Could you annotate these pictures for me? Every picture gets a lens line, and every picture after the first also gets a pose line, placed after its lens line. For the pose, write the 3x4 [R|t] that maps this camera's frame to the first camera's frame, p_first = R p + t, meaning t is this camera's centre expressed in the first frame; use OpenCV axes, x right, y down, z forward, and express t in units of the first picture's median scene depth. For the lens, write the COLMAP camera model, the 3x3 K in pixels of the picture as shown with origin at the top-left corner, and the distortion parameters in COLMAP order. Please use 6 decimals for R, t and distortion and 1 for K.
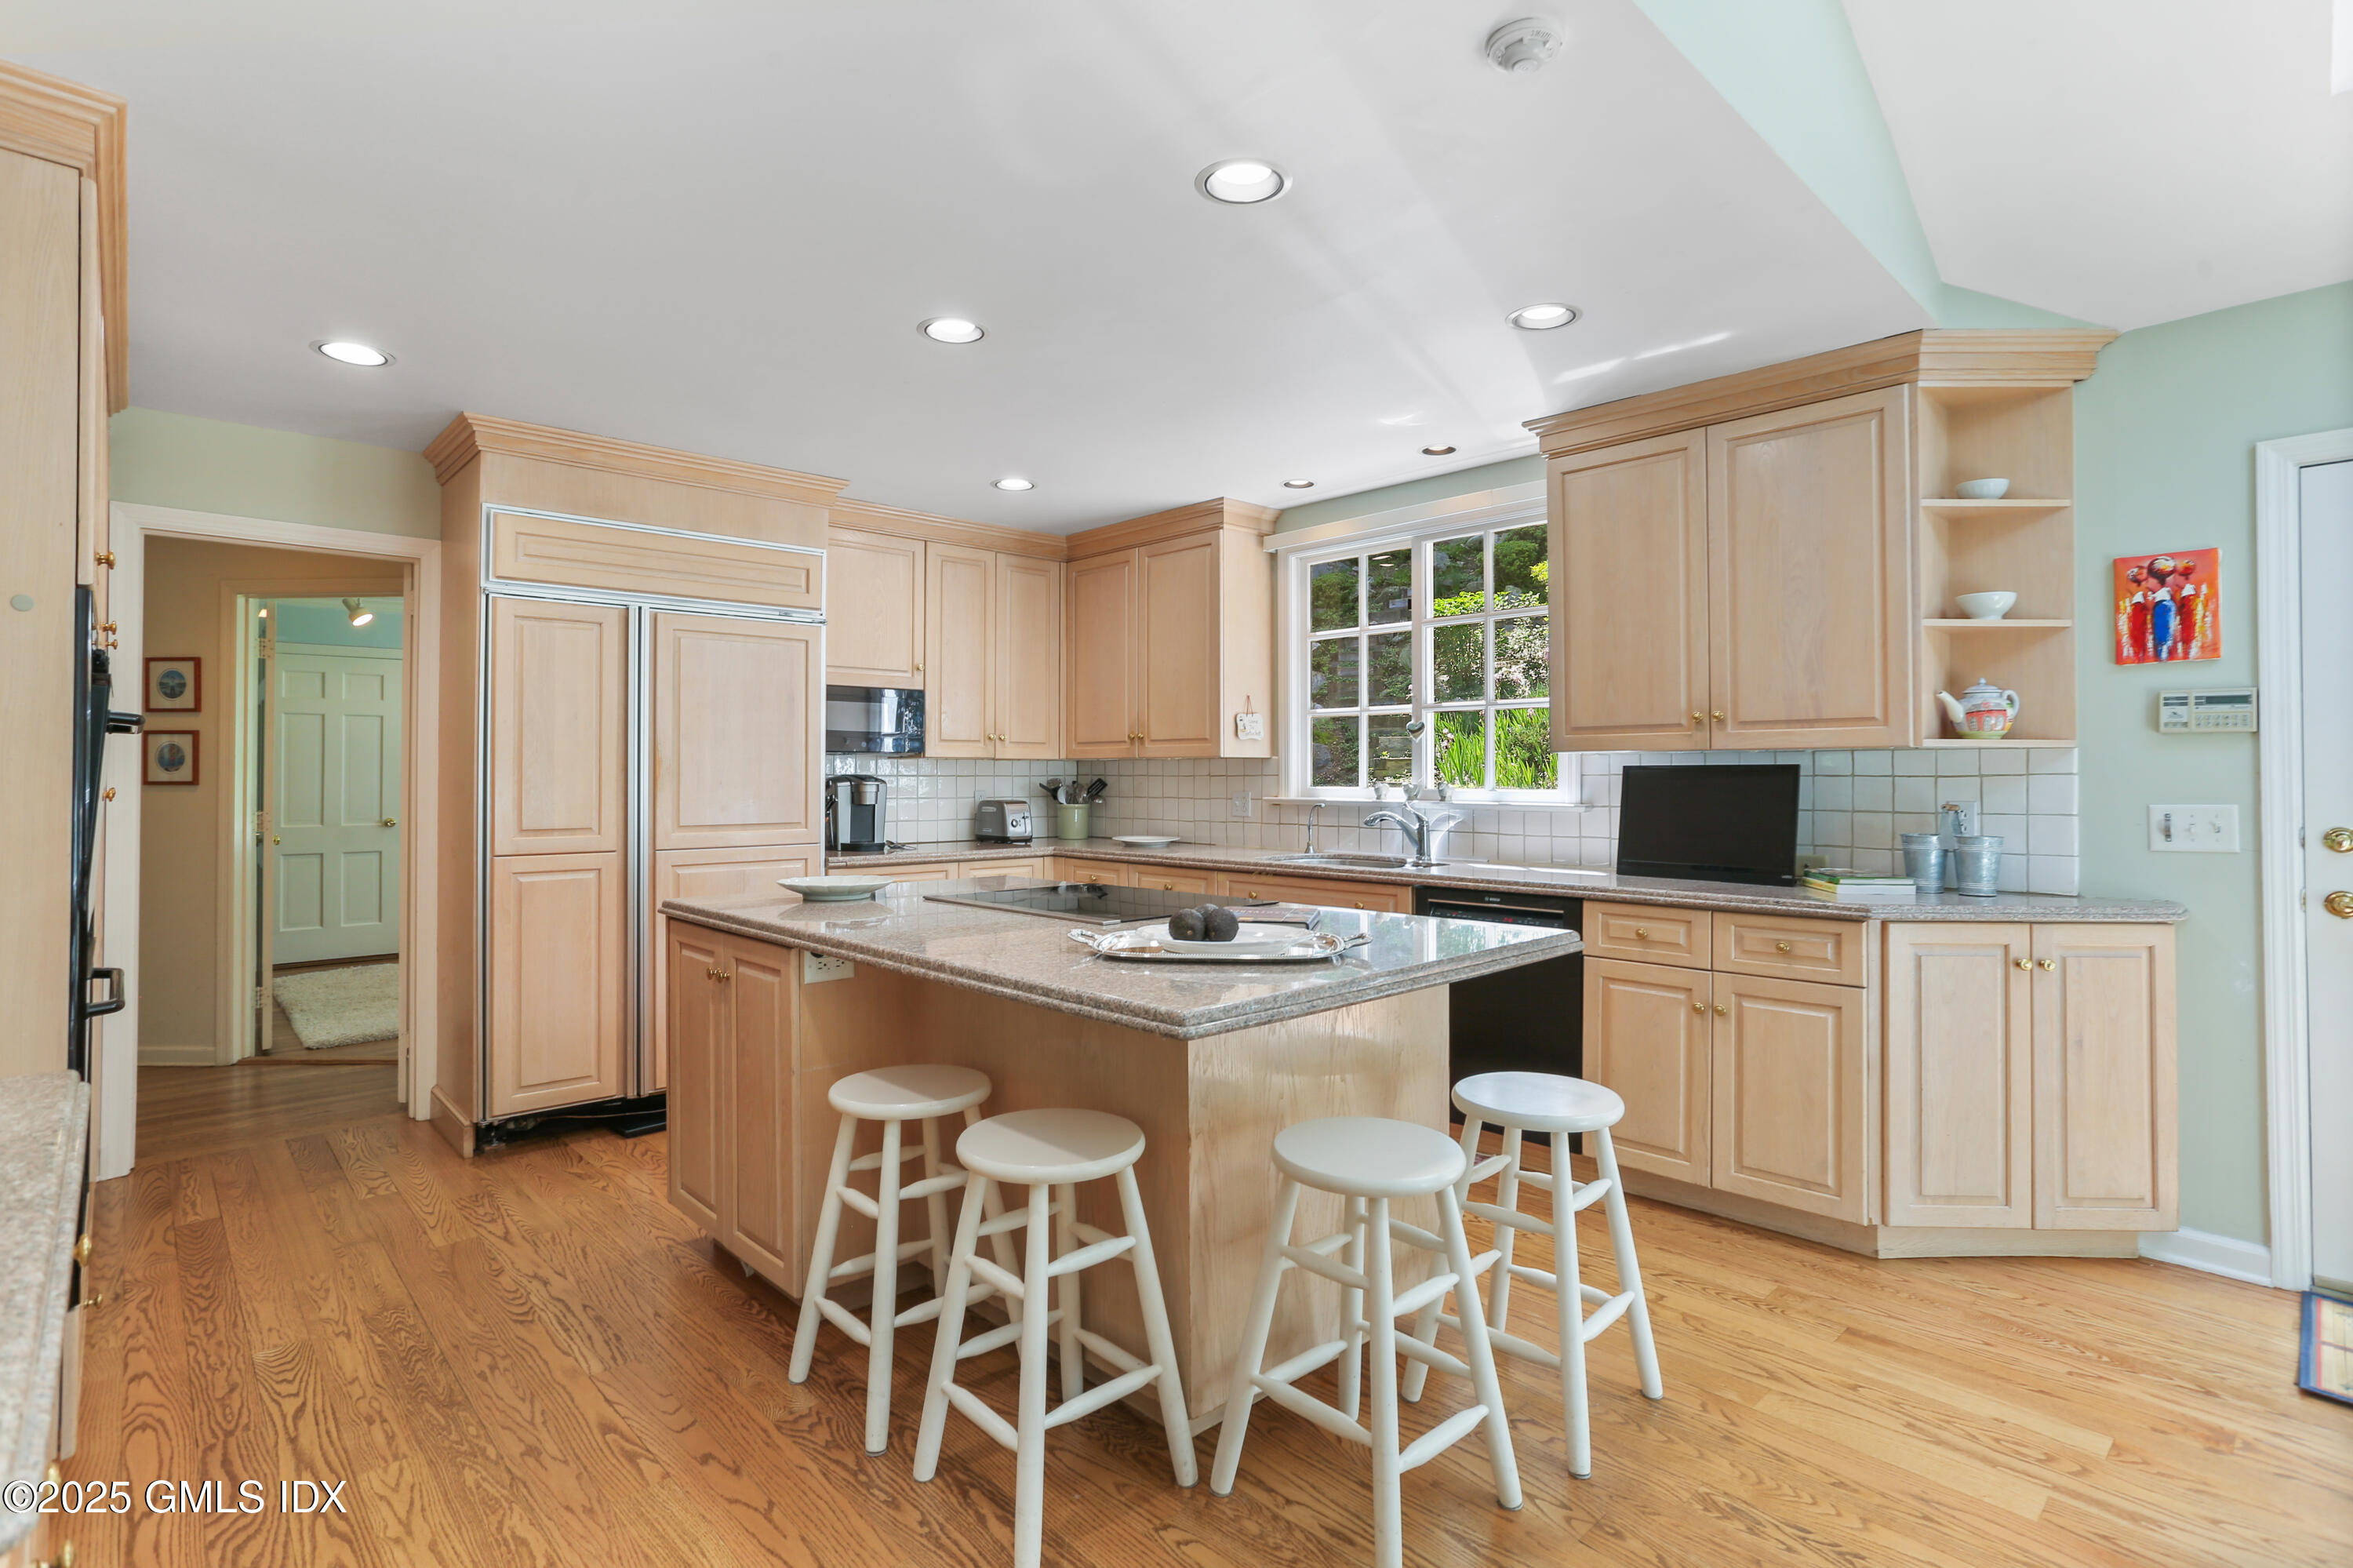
lens RADIAL K [[1133.6, 0, 1158.9], [0, 1133.6, 770.7], [0, 0, 1]] dist [-0.029524, 0.007675]
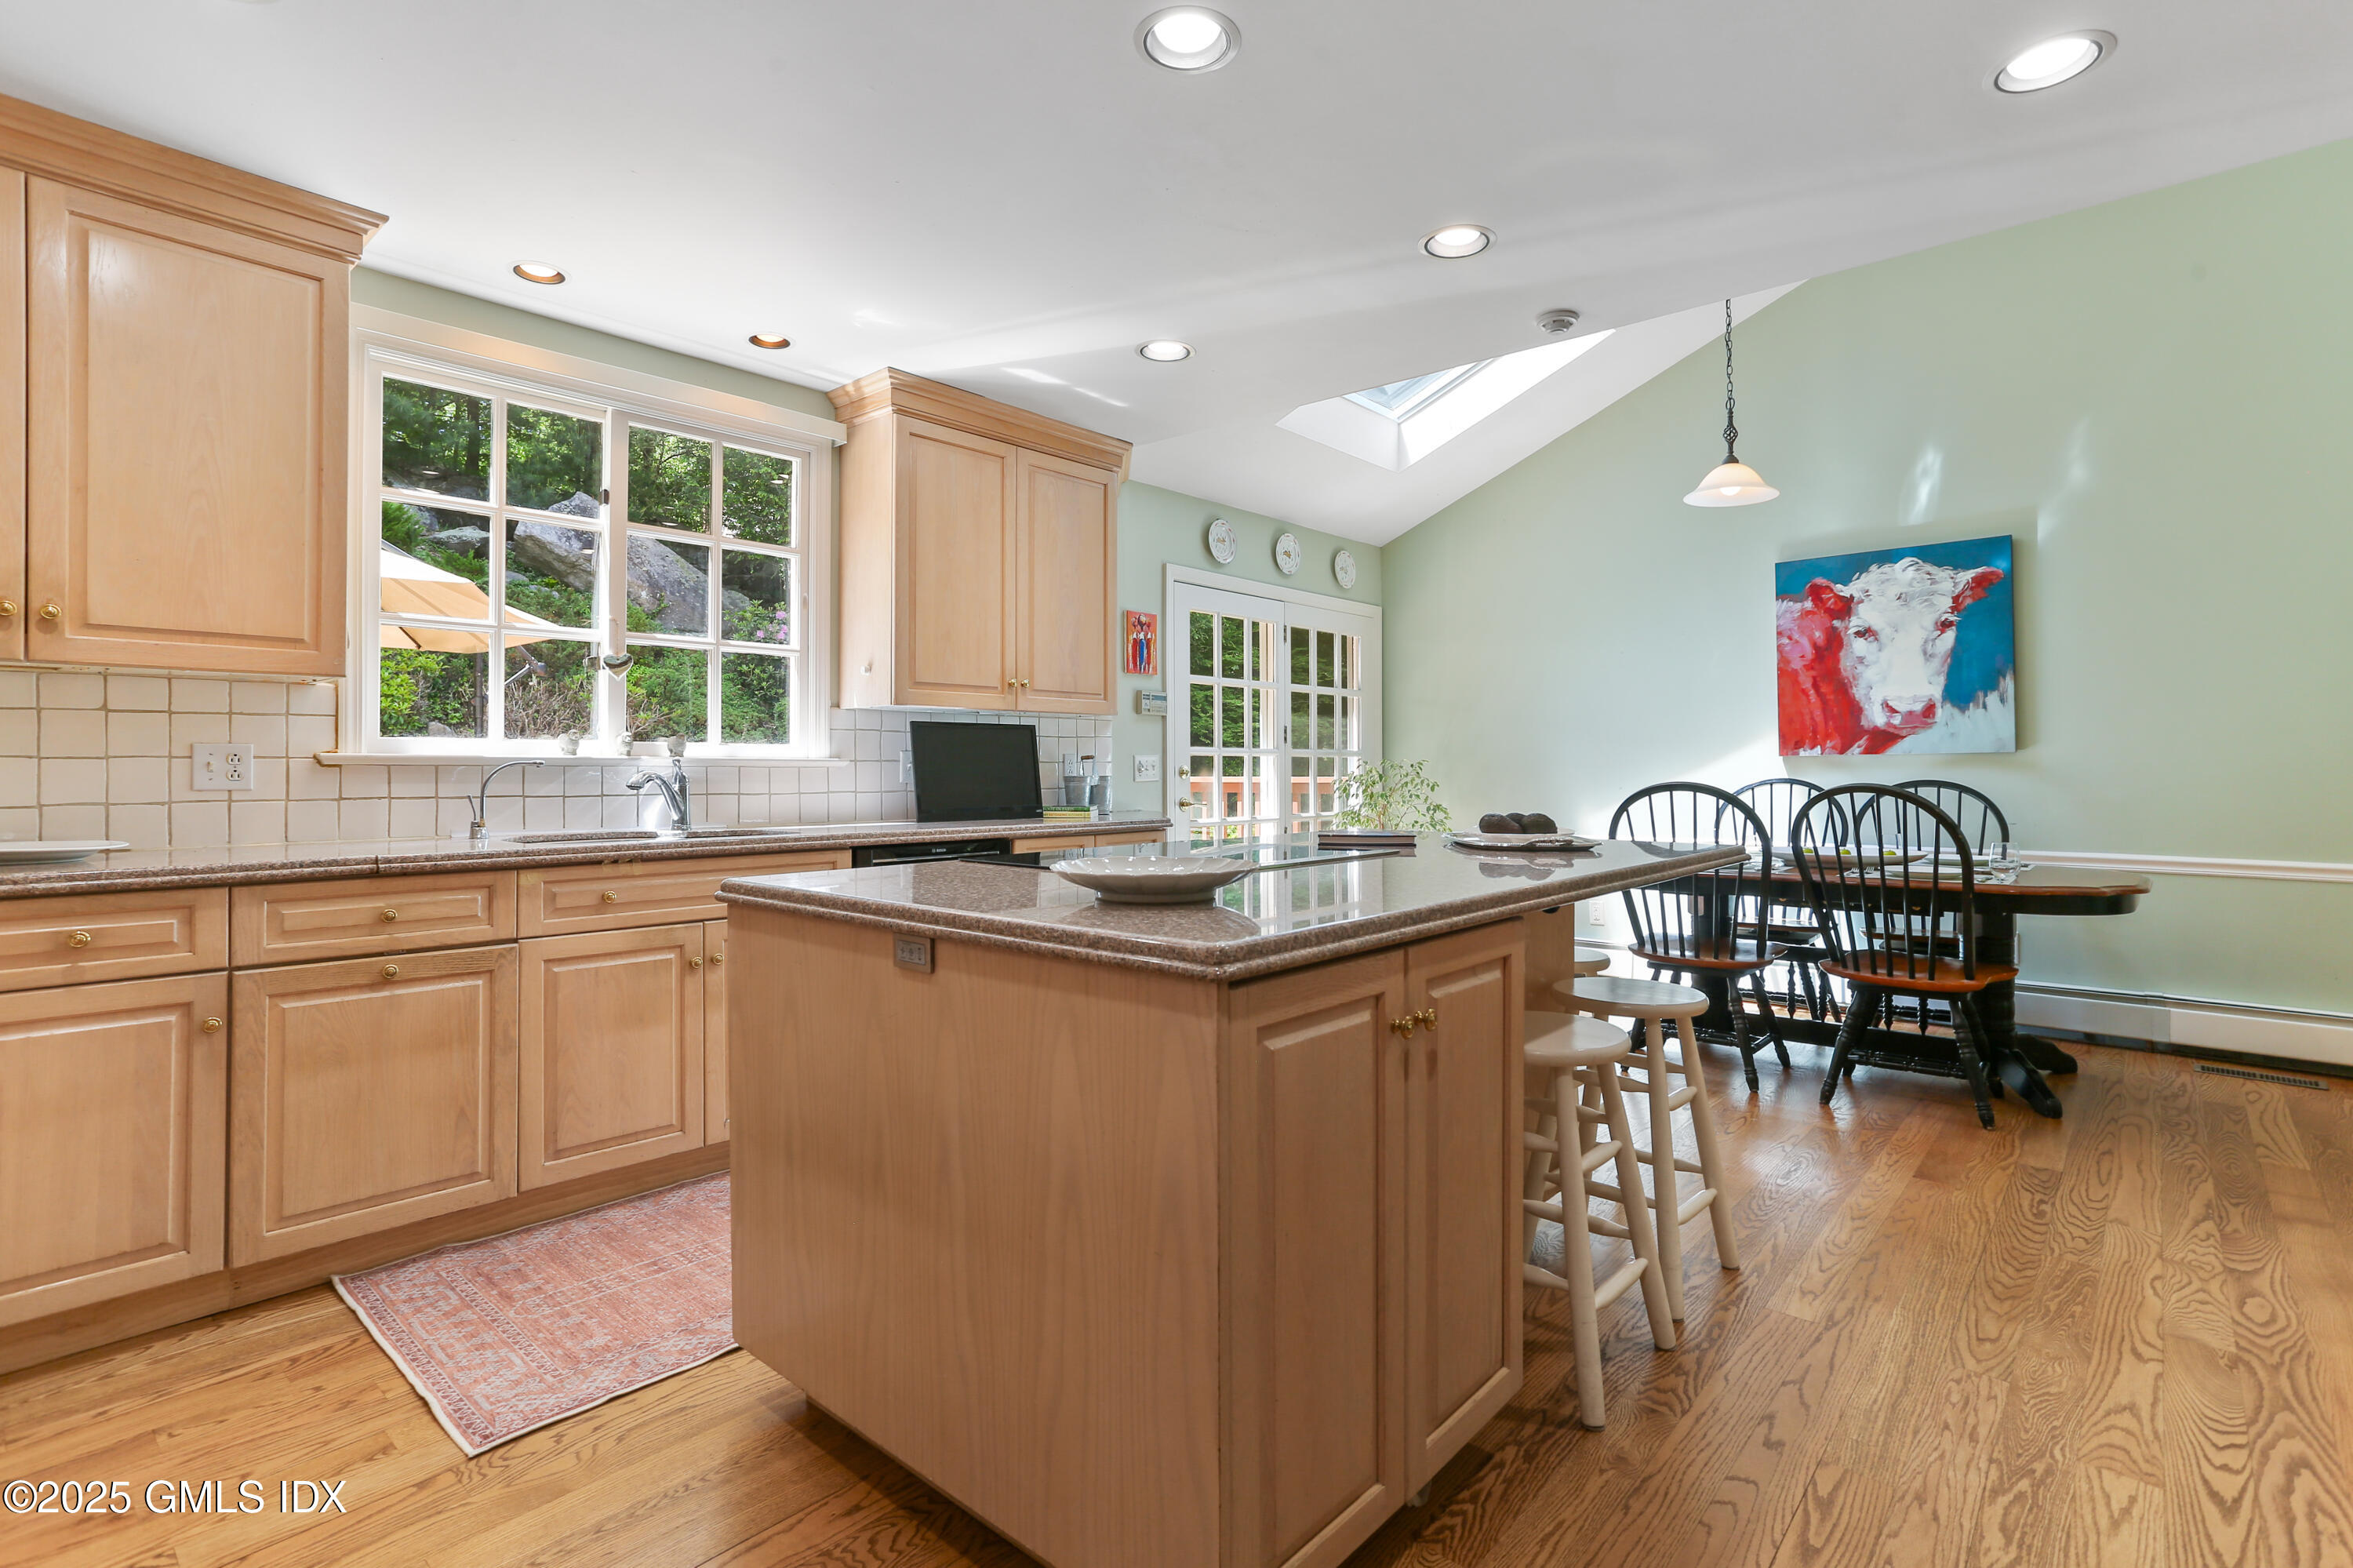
lens RADIAL K [[1133.6, 0, 1156.1], [0, 1133.6, 769.4], [0, 0, 1]] dist [-0.029524, 0.007675]
pose [[-0.077186, -0.000322, 0.997017, -0.646314], [-0.005396, 0.999985, -0.000095, 0.038727], [-0.997002, -0.005387, -0.077187, 0.804410]]
